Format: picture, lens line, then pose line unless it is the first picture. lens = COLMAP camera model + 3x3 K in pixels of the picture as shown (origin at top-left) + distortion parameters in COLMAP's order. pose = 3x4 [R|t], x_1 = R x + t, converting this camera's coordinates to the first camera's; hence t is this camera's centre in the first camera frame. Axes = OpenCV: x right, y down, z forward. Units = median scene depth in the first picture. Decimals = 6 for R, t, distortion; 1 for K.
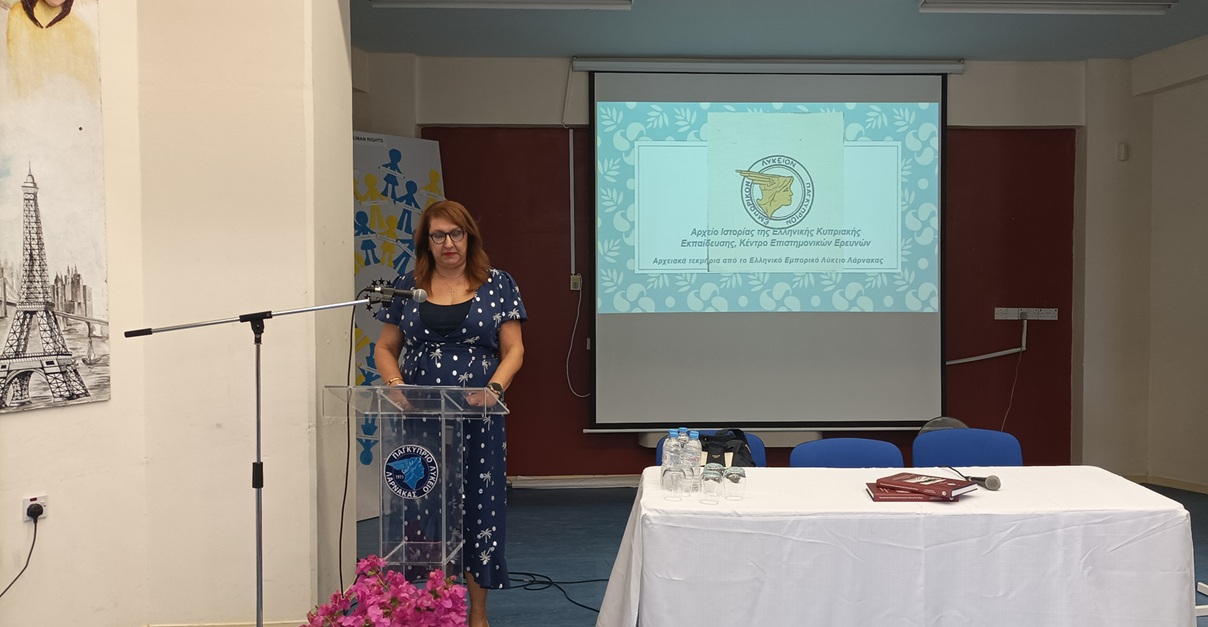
lens RADIAL K [[487.5, 0, 604.6], [0, 487.5, 314.0], [0, 0, 1]] dist [-0.001957, -0.000056]
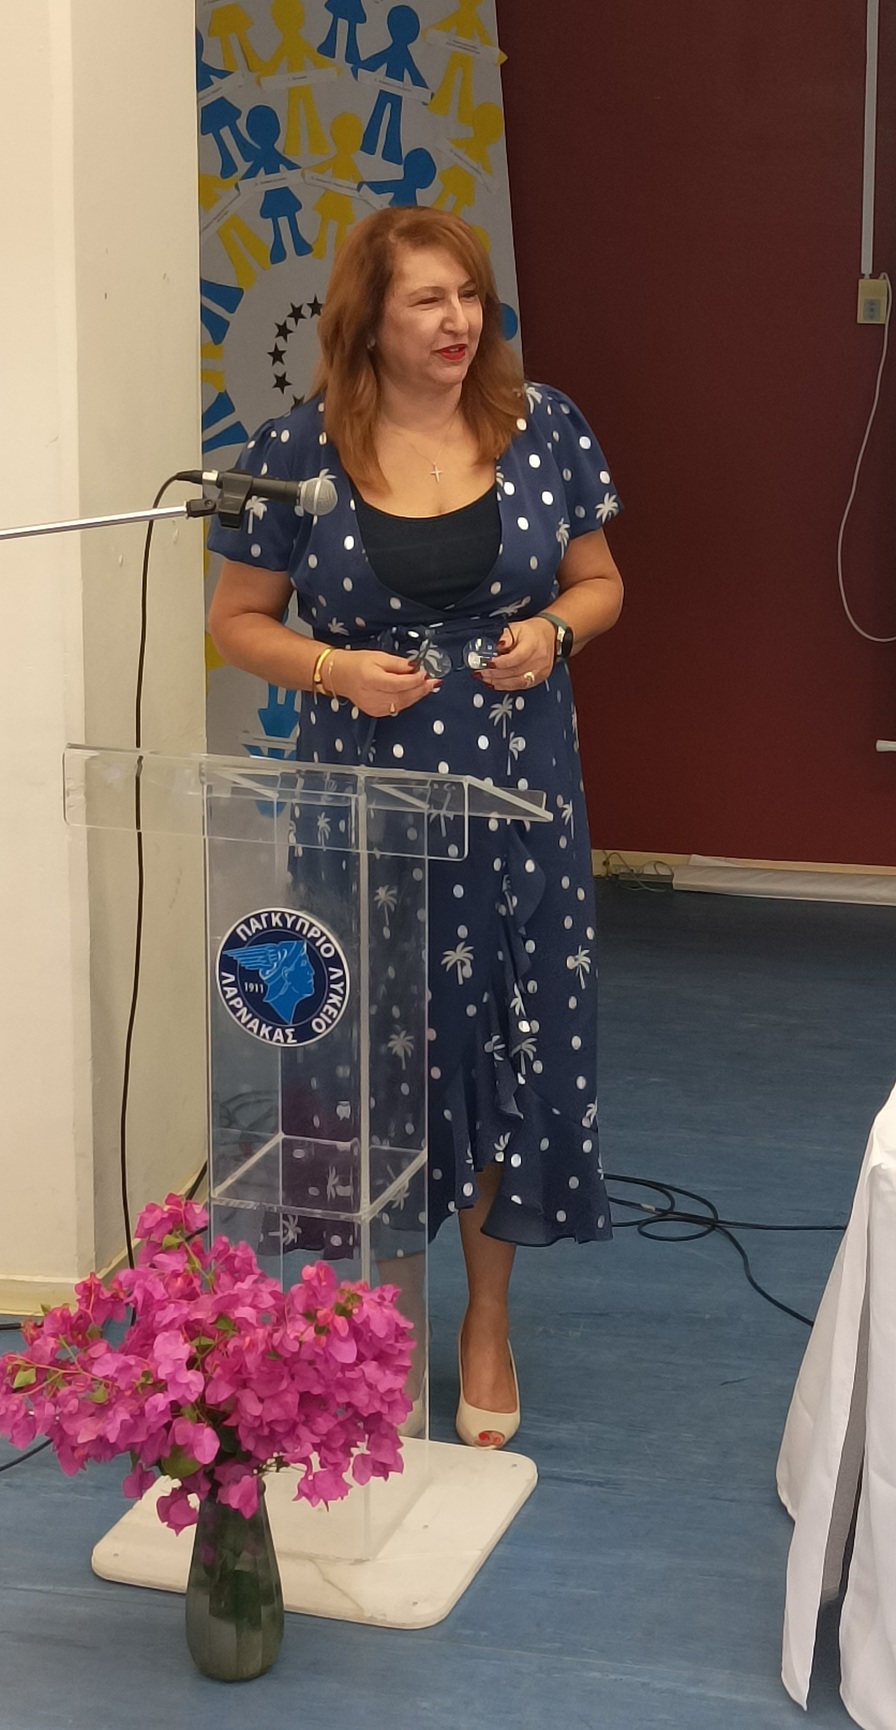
lens RADIAL K [[1292.3, 0, 447.1], [0, 1292.3, 863.9], [0, 0, 1]] dist [0.006470, -0.000132]
pose [[0.989029, 0.031186, -0.144394, -0.134137], [-0.021257, 0.997334, 0.069806, 0.170944], [0.146186, -0.065971, 0.987055, 0.032970]]
